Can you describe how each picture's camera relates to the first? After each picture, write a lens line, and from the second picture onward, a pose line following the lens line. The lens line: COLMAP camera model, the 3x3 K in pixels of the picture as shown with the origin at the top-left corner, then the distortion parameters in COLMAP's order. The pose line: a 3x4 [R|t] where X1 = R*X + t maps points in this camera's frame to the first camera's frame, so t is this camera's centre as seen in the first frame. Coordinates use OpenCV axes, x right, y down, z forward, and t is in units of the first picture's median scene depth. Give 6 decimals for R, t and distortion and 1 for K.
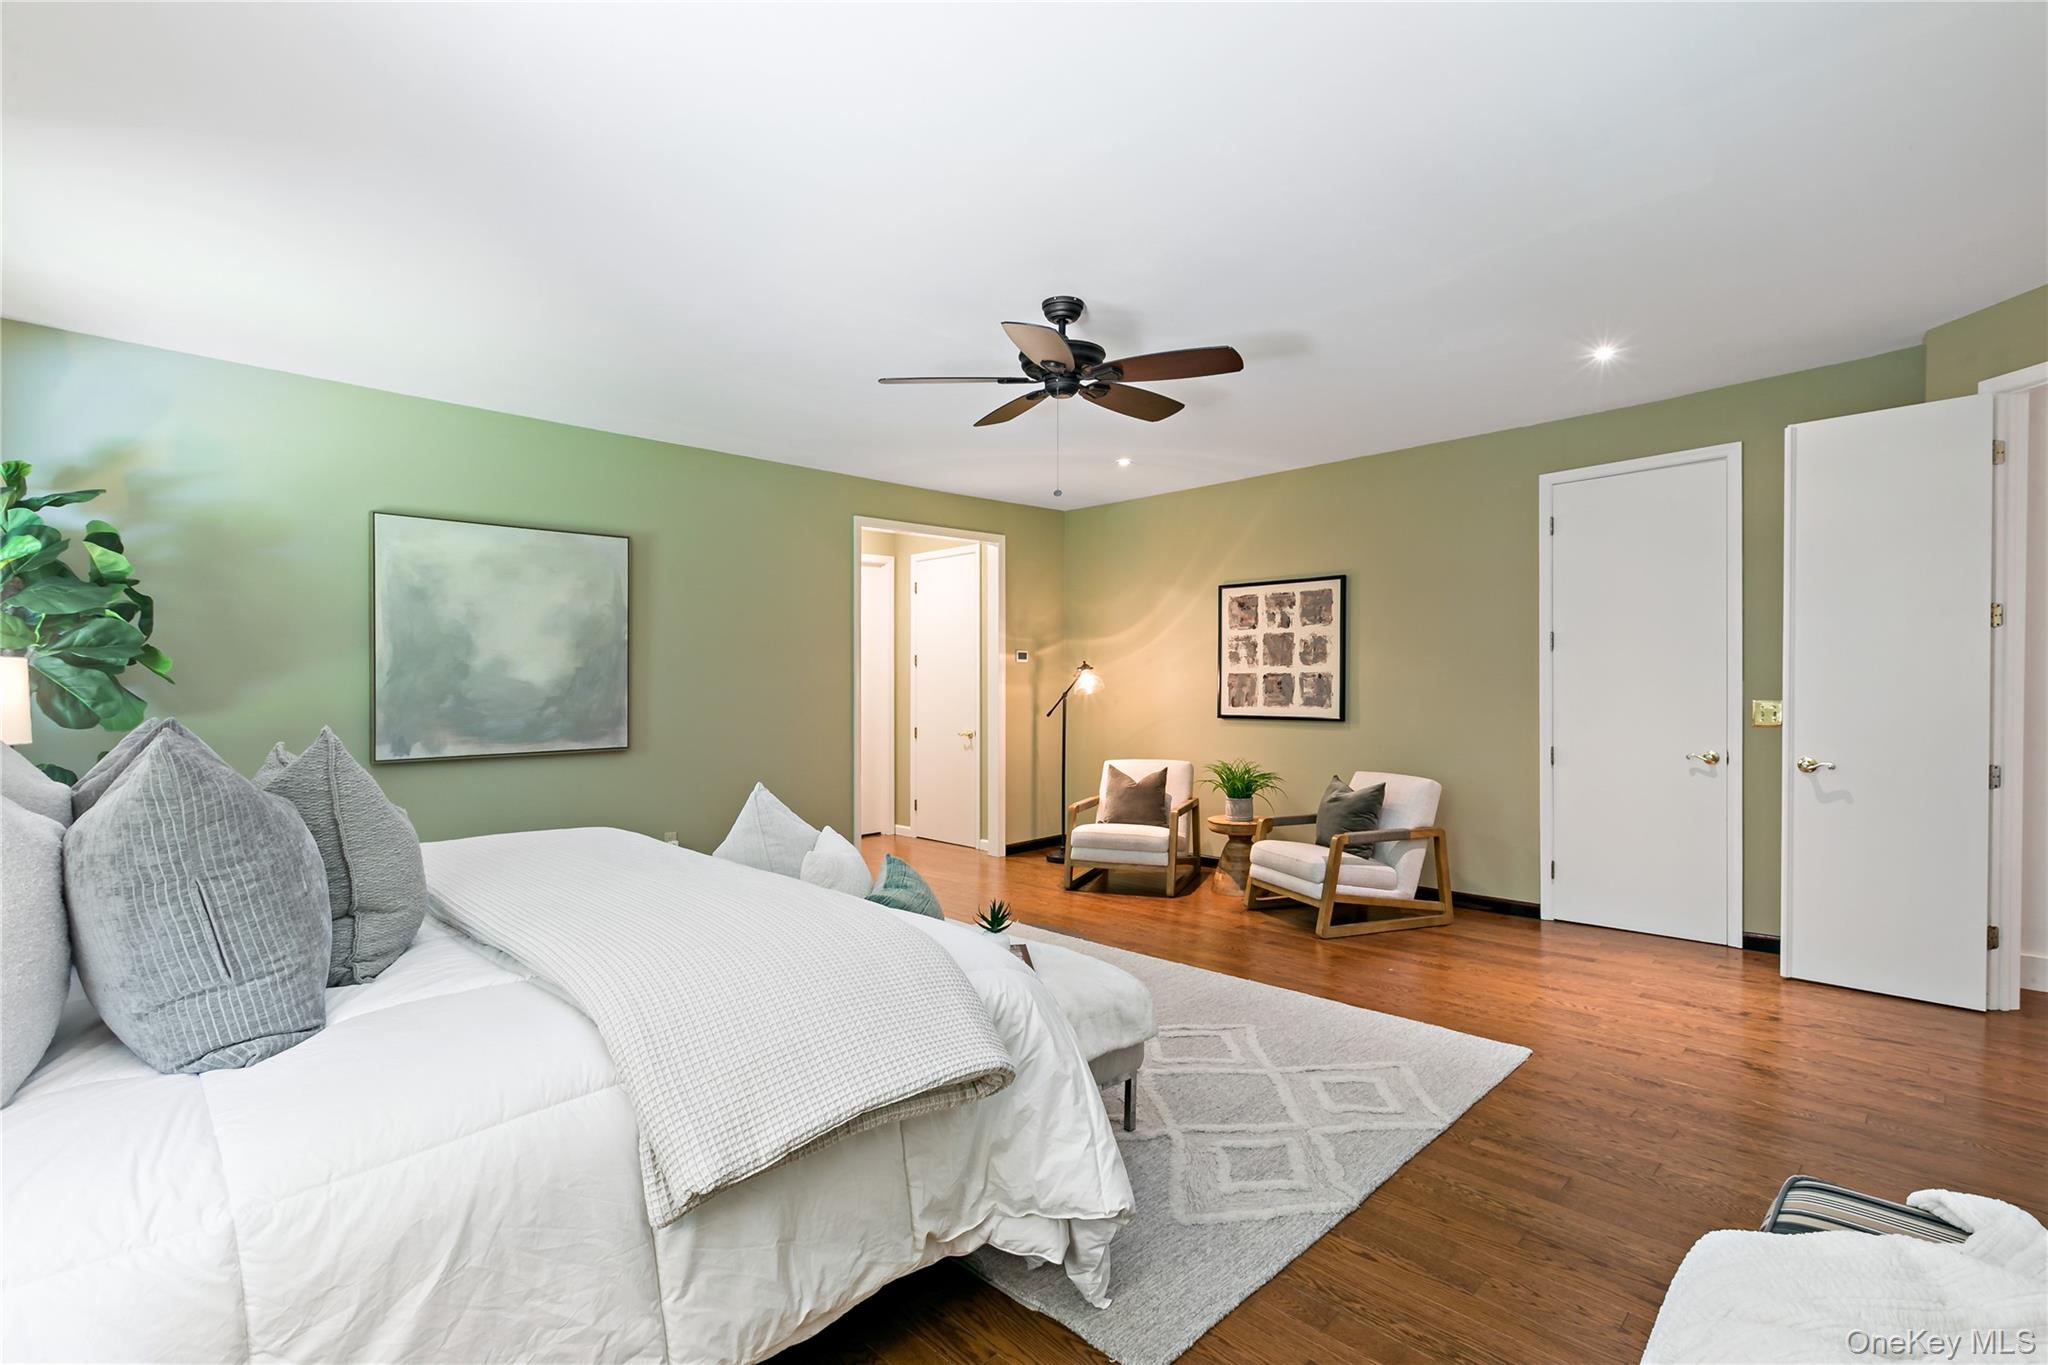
lens RADIAL K [[933.5, 0, 1025.4], [0, 933.5, 692.4], [0, 0, 1]] dist [-0.001550, -0.000108]
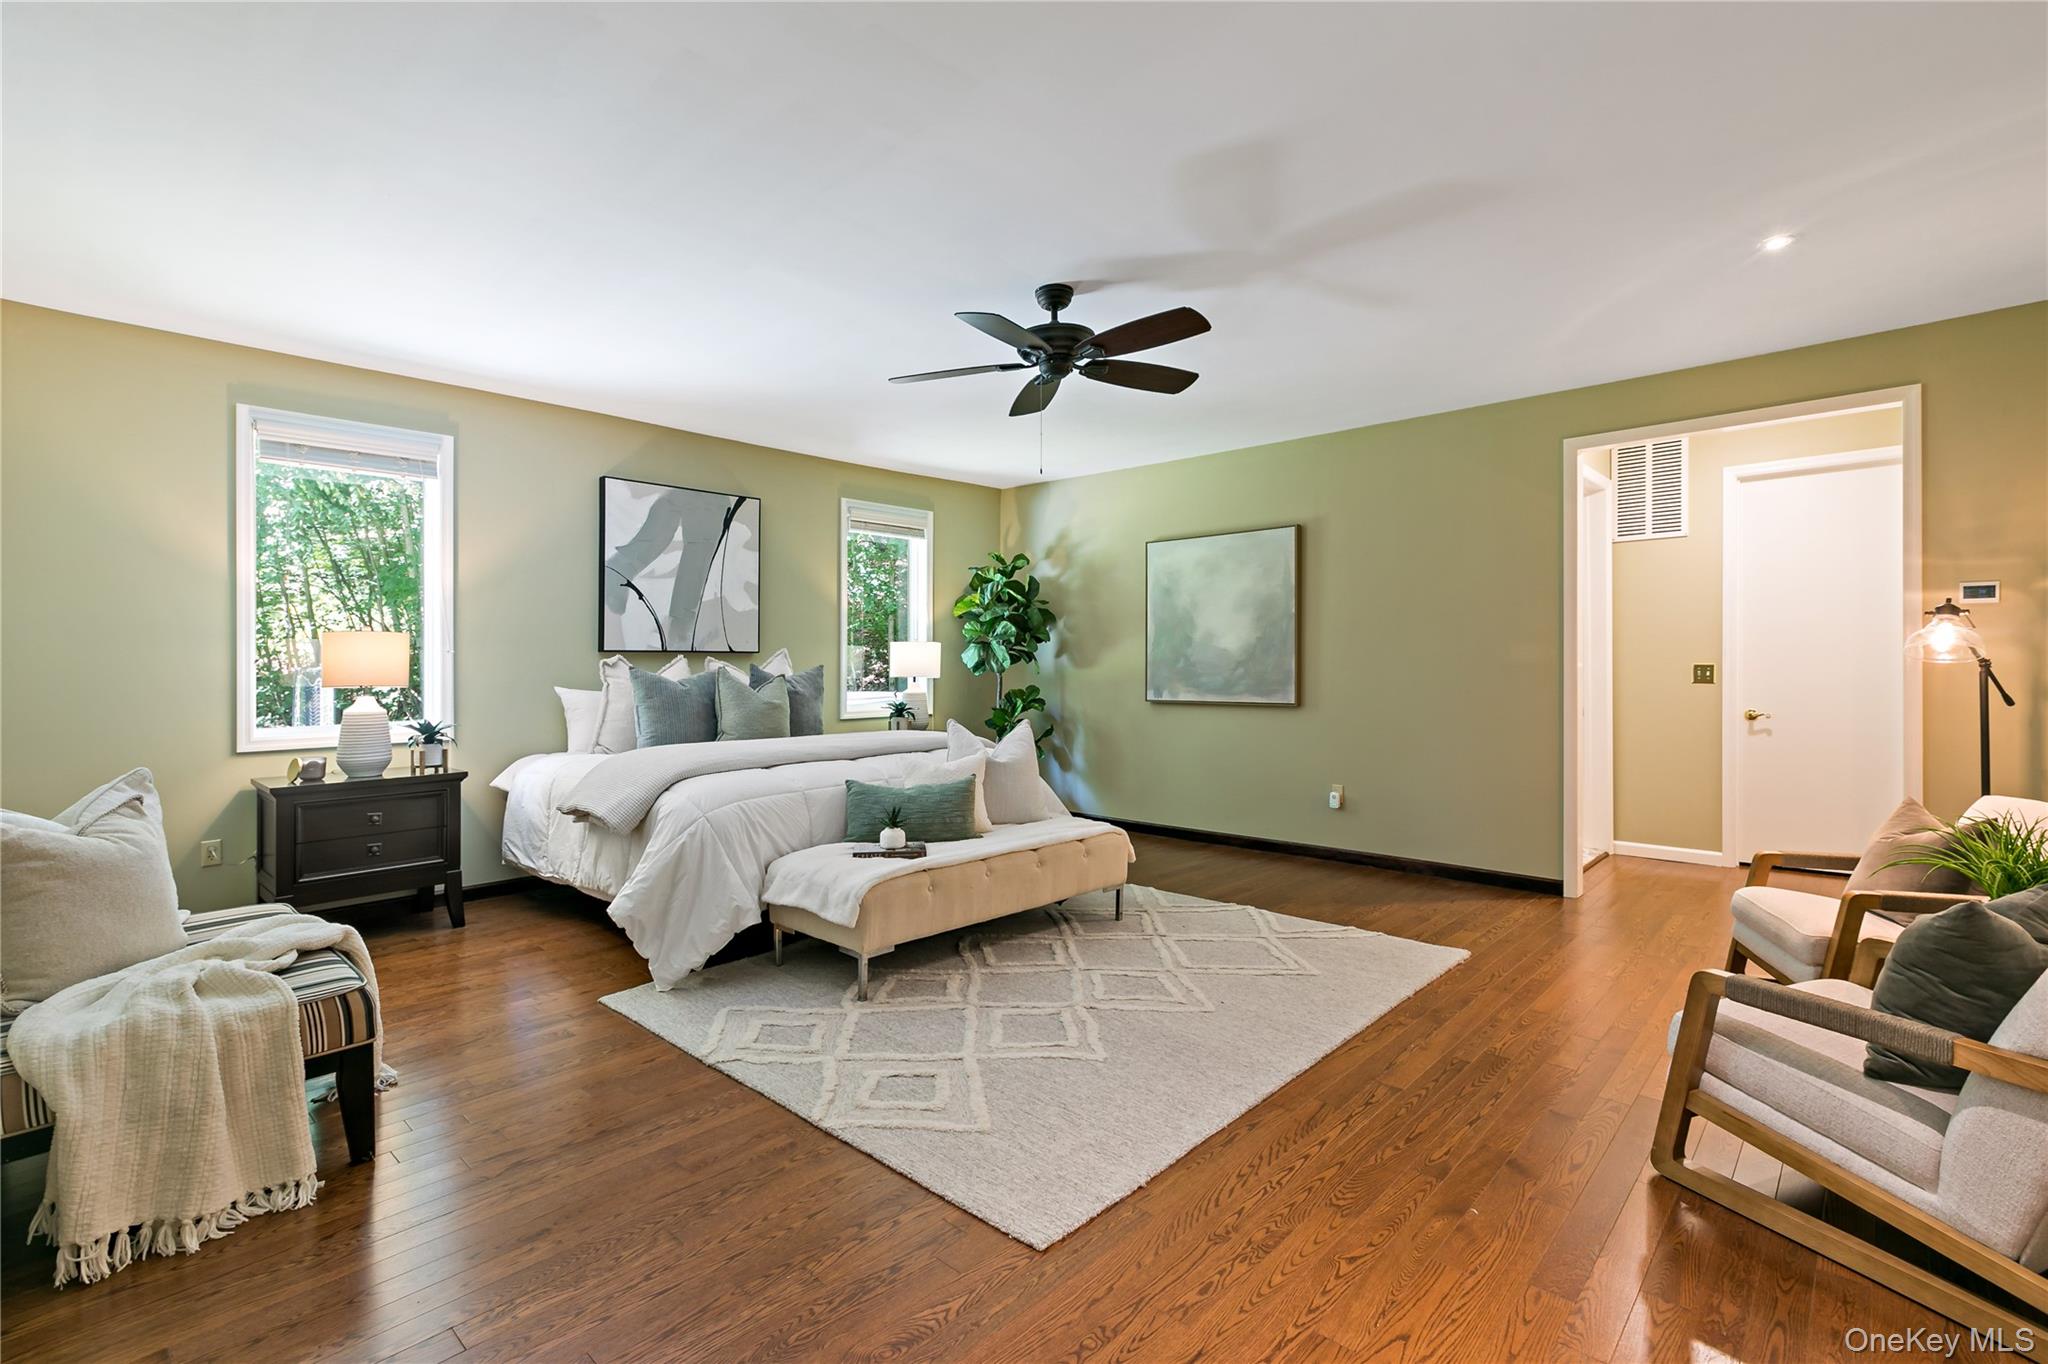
lens RADIAL K [[933.5, 0, 1046.0], [0, 933.5, 650.8], [0, 0, 1]] dist [-0.001550, -0.000108]
pose [[0.066724, -0.010208, -0.997719, 0.809449], [-0.006635, 0.999921, -0.010674, 0.007264], [0.997749, 0.007332, 0.066651, 0.680523]]
